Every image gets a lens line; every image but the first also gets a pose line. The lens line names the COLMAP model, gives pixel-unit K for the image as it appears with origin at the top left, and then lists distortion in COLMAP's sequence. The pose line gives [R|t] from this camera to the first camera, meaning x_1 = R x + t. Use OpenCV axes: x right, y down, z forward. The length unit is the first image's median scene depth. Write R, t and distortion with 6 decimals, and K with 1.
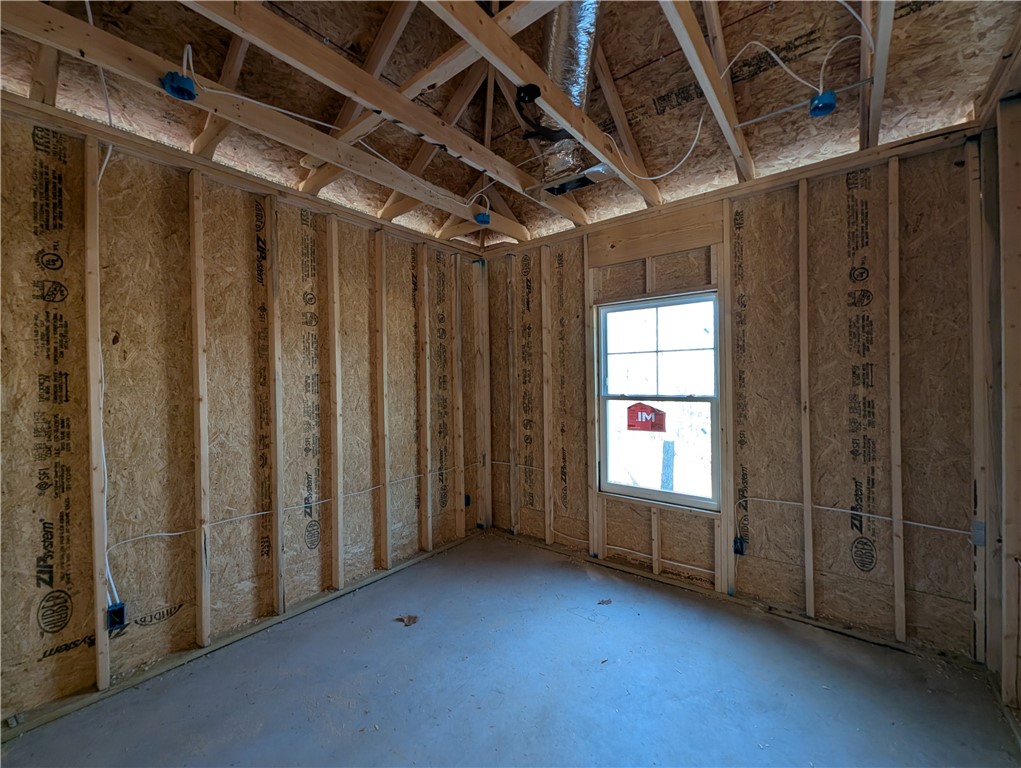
lens RADIAL K [[421.6, 0, 513.1], [0, 421.6, 383.6], [0, 0, 1]] dist [0.001988, -0.001331]
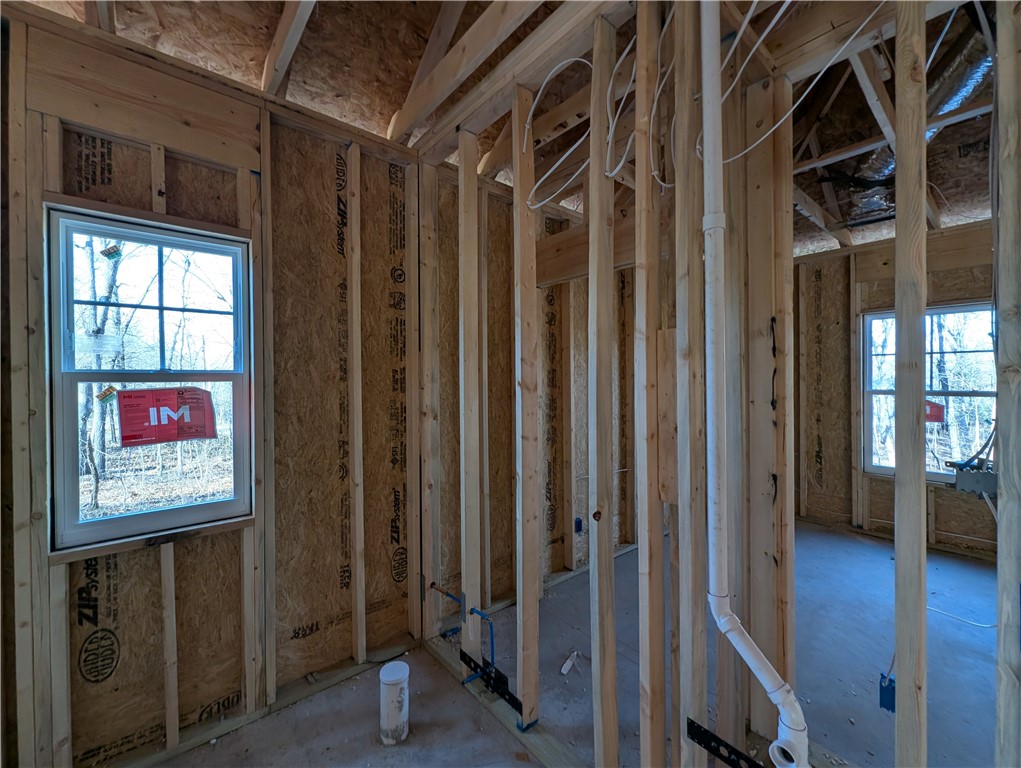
lens RADIAL K [[421.6, 0, 507.4], [0, 421.6, 383.0], [0, 0, 1]] dist [0.001988, -0.001331]
pose [[0.979096, 0.009933, -0.203158, -0.532905], [-0.009264, 0.999948, 0.004245, 0.011186], [0.203190, -0.002274, 0.979137, -0.352760]]
